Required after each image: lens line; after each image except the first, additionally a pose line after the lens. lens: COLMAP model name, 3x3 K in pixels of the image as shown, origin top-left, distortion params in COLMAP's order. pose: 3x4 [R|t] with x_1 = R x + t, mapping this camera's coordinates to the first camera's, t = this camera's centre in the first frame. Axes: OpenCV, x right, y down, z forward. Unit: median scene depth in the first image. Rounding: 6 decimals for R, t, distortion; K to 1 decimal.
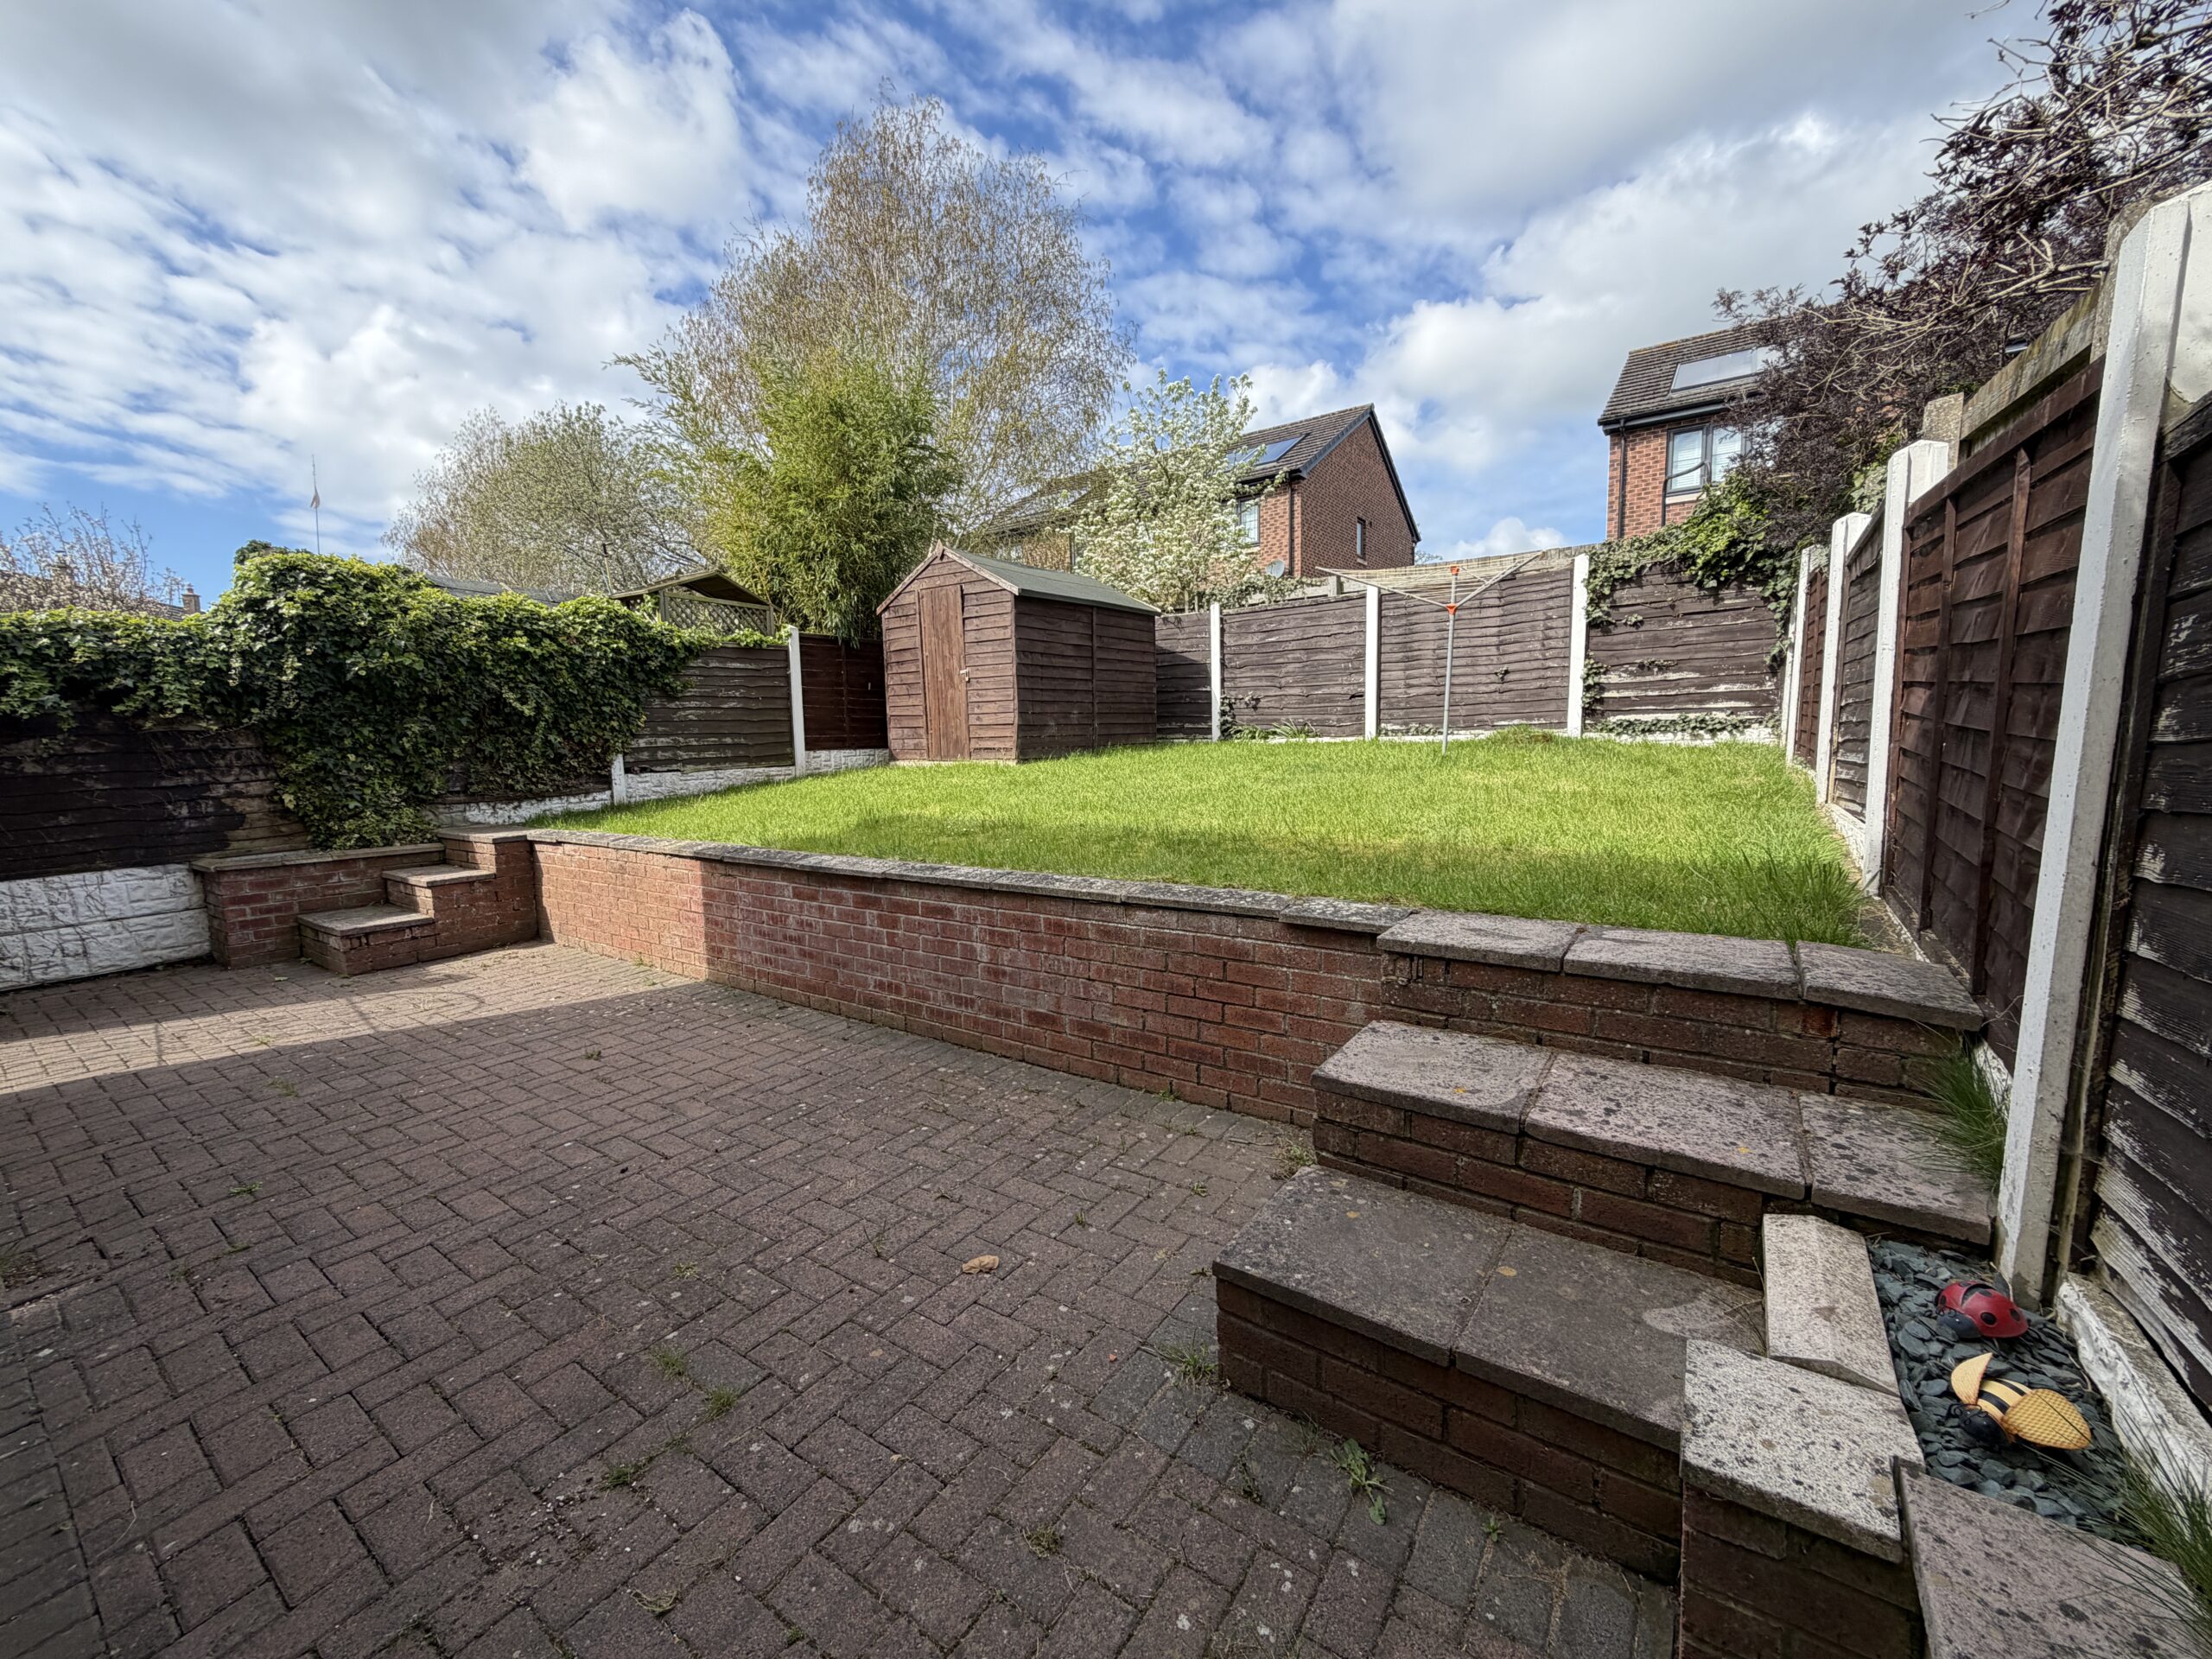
lens RADIAL K [[874.8, 0, 1098.5], [0, 874.8, 837.5], [0, 0, 1]] dist [0.001122, -0.000241]
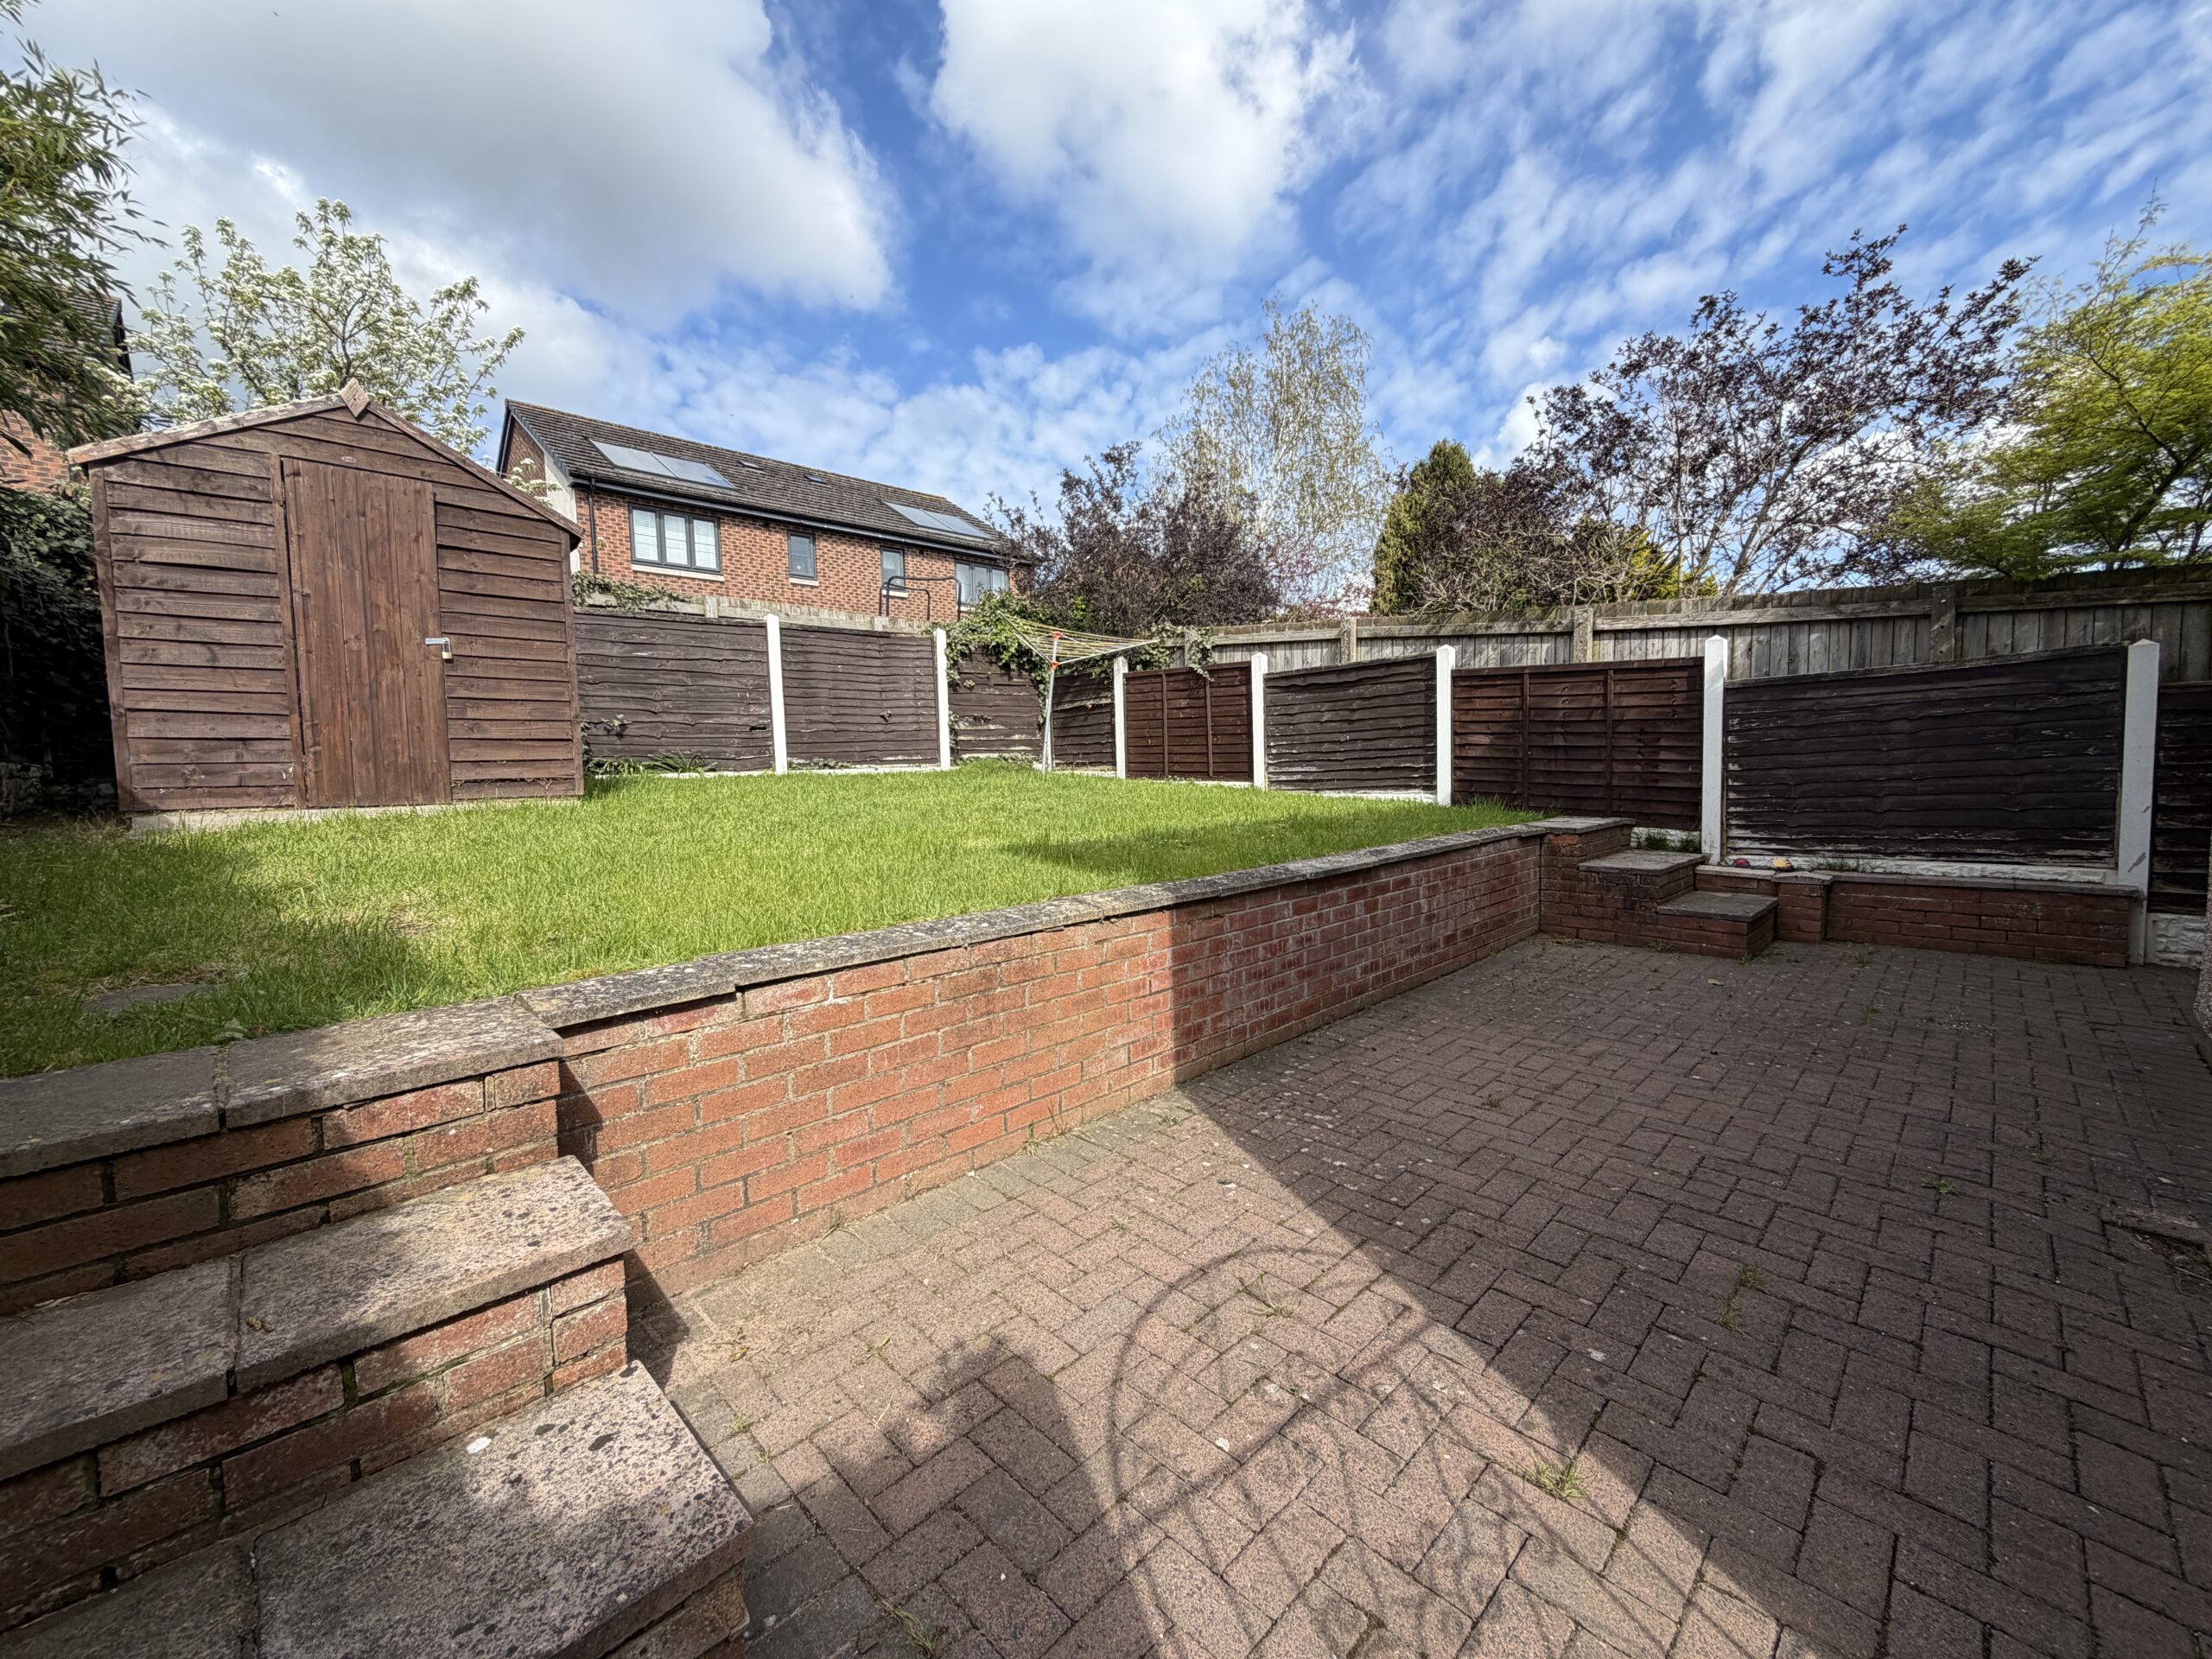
lens RADIAL K [[874.8, 0, 1098.9], [0, 874.8, 827.1], [0, 0, 1]] dist [0.001122, -0.000241]
pose [[0.186675, -0.051732, 0.981059, -1.196406], [0.131226, 0.990977, 0.027286, -0.066637], [-0.973618, 0.123647, 0.191779, 0.969710]]
